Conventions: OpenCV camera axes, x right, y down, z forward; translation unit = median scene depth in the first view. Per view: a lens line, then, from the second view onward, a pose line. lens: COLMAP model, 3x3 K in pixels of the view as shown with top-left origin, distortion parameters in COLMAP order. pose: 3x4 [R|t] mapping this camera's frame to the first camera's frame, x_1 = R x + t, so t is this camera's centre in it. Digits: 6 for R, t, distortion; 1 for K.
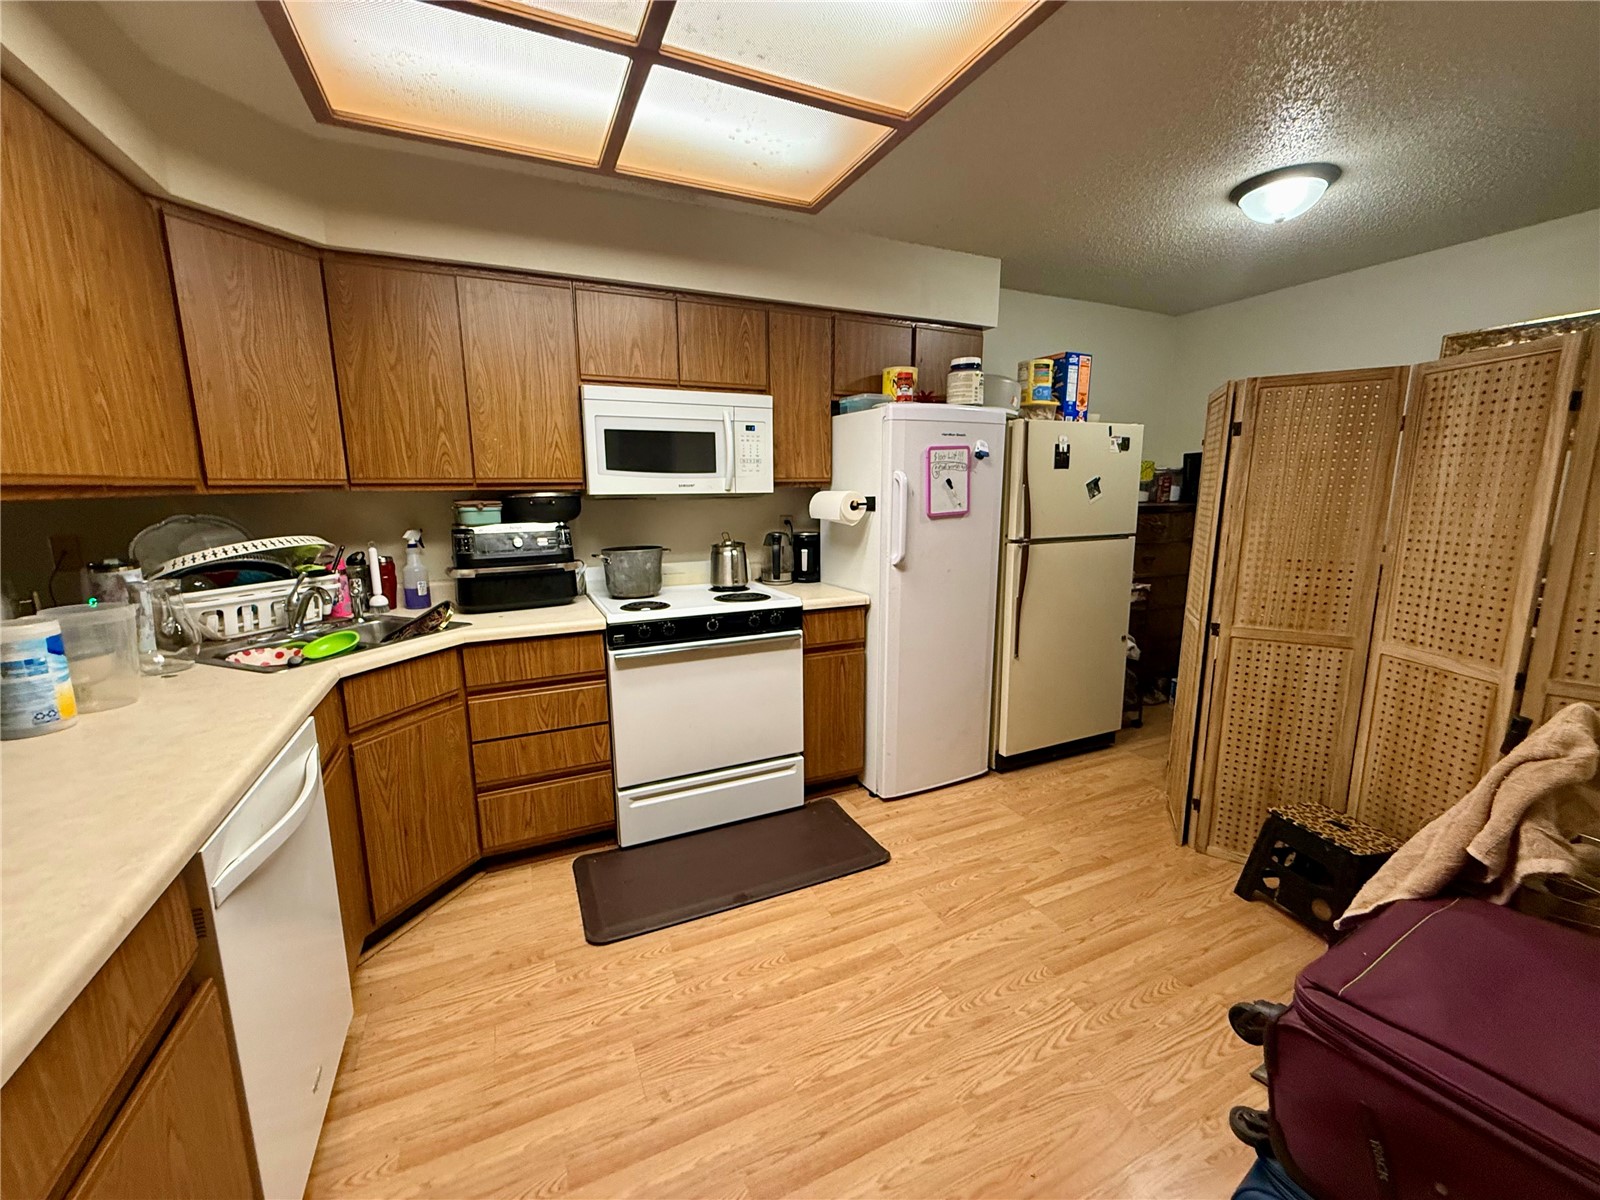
lens RADIAL K [[642.5, 0, 801.4], [0, 642.5, 600.2], [0, 0, 1]] dist [-0.000169, 0.000018]
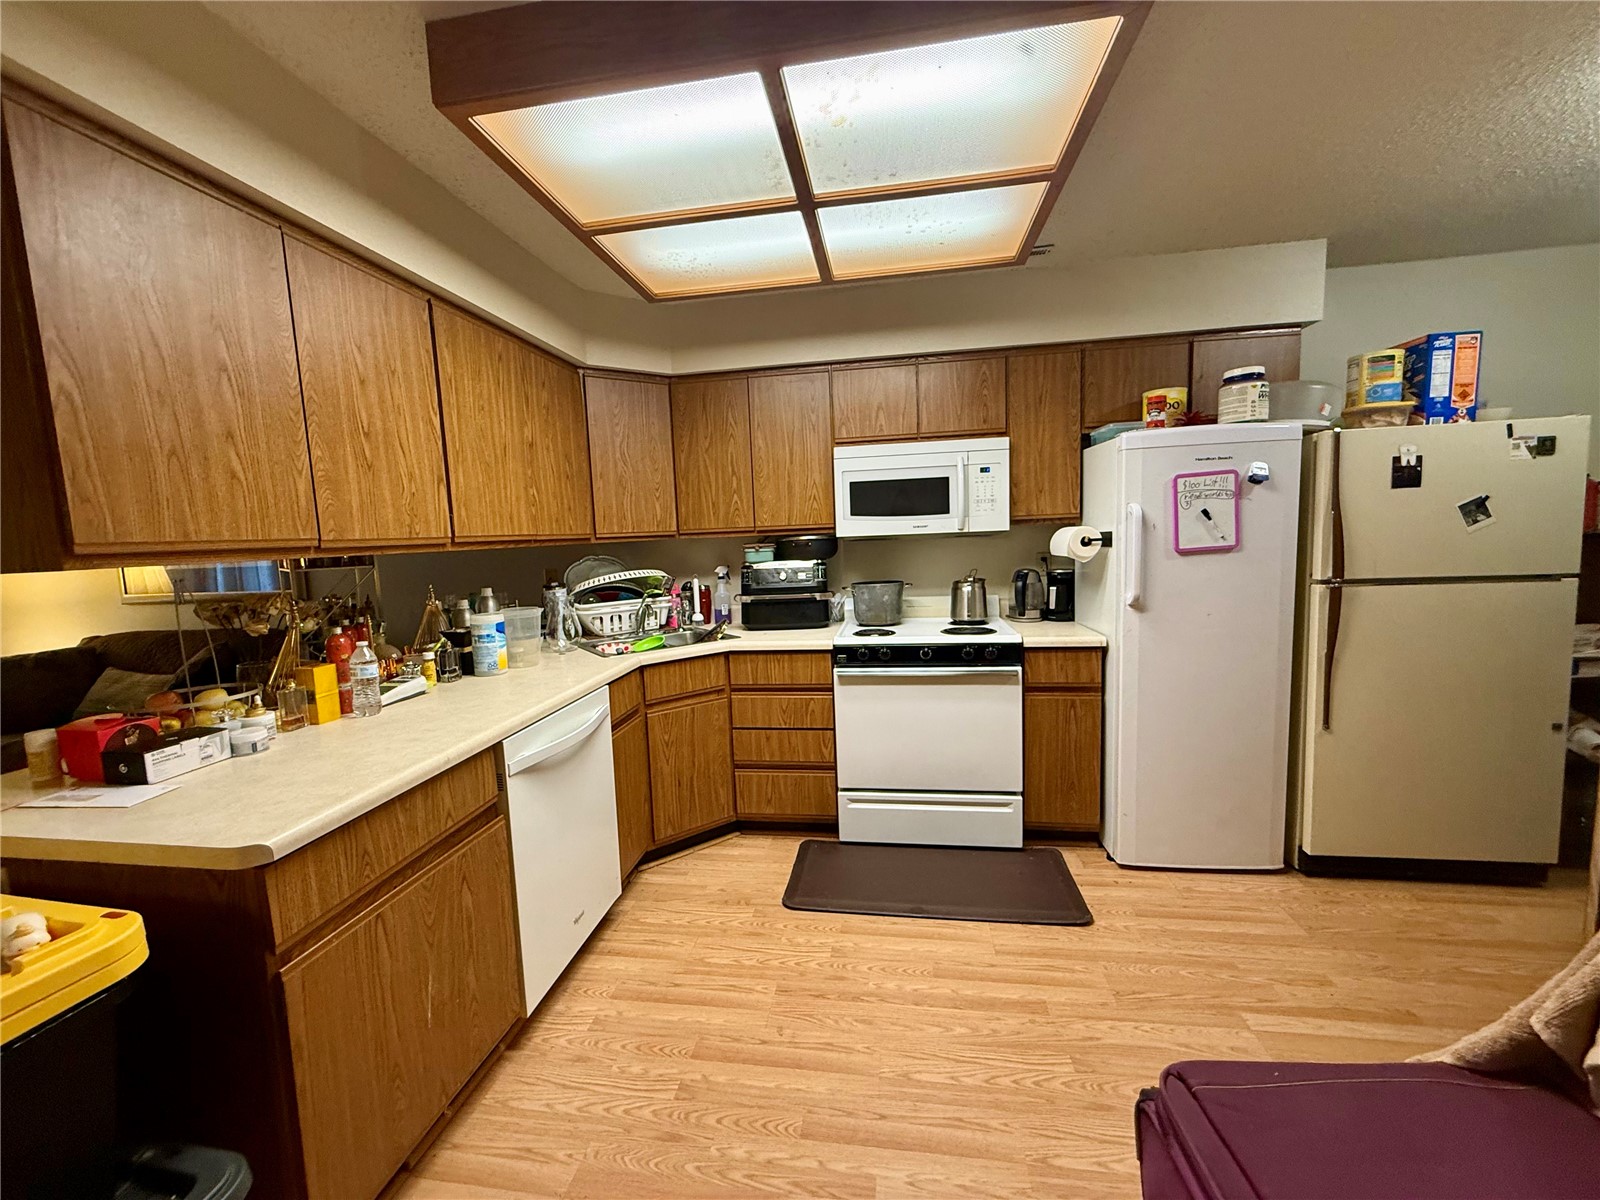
lens RADIAL K [[642.5, 0, 797.2], [0, 642.5, 599.7], [0, 0, 1]] dist [-0.000169, 0.000018]
pose [[0.829816, 0.031548, -0.557145, 0.295227], [-0.064244, 0.997163, -0.039222, 0.004359], [0.554327, 0.068340, 0.829489, -0.027116]]
